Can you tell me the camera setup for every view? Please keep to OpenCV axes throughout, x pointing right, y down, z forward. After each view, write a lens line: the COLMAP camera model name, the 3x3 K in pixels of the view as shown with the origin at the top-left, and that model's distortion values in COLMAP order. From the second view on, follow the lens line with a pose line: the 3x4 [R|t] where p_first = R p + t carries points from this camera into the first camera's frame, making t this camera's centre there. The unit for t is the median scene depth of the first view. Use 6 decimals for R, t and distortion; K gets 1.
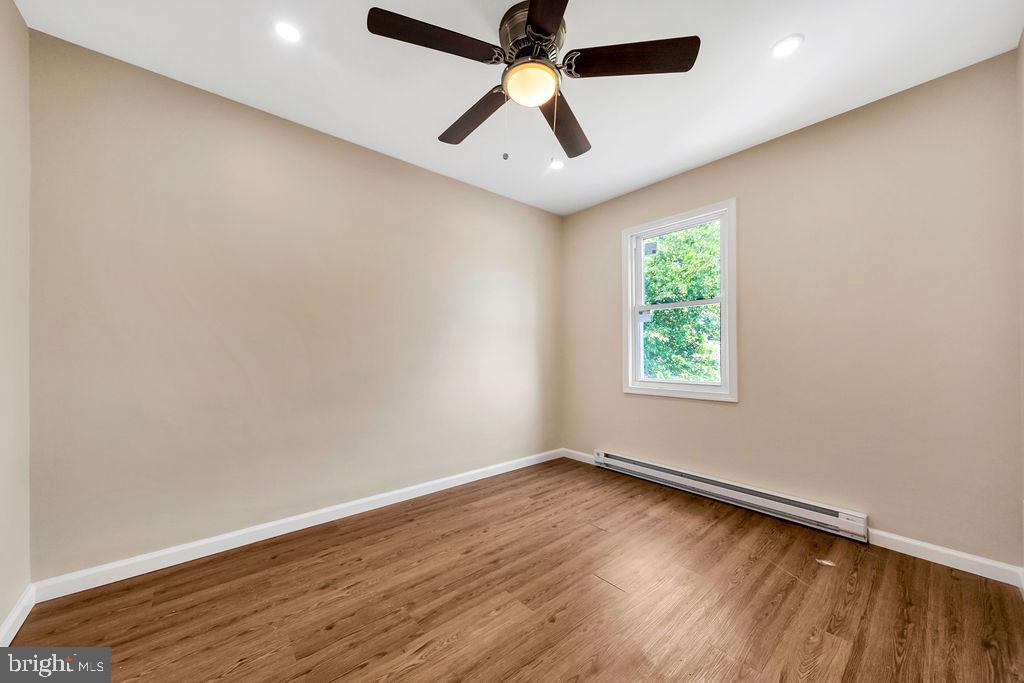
lens RADIAL K [[379.9, 0, 509.6], [0, 379.9, 345.9], [0, 0, 1]] dist [-0.000660, -0.000213]
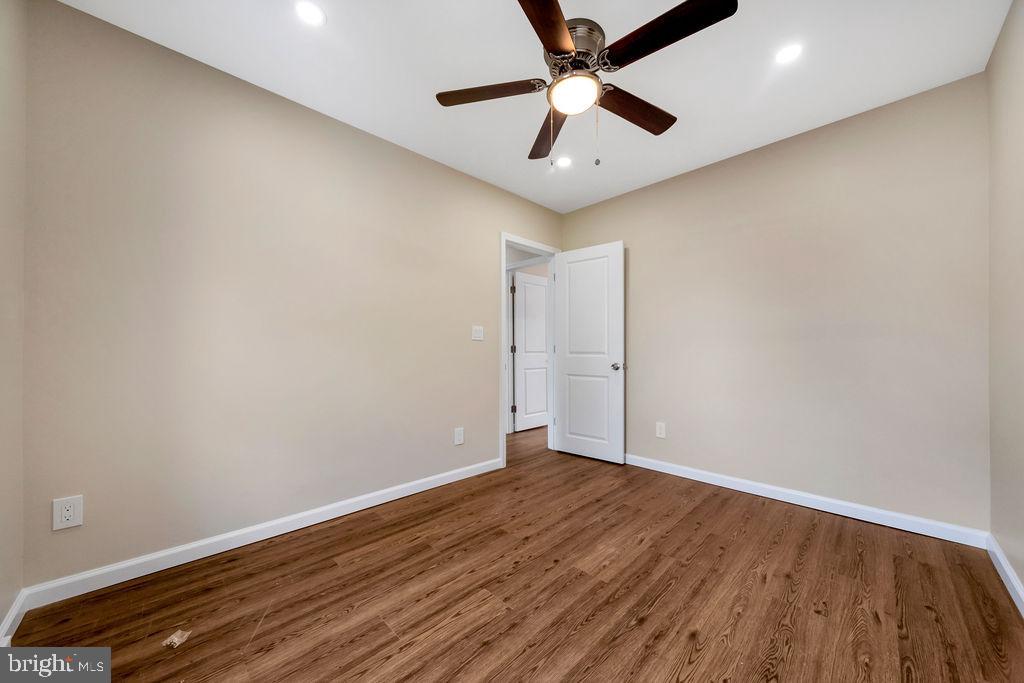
lens RADIAL K [[379.9, 0, 514.7], [0, 379.9, 345.3], [0, 0, 1]] dist [-0.000660, -0.000213]
pose [[-0.997072, 0.003686, -0.076383, 0.295993], [0.005839, 0.999591, -0.027987, 0.060609], [0.076249, -0.028351, -0.996686, 1.962148]]
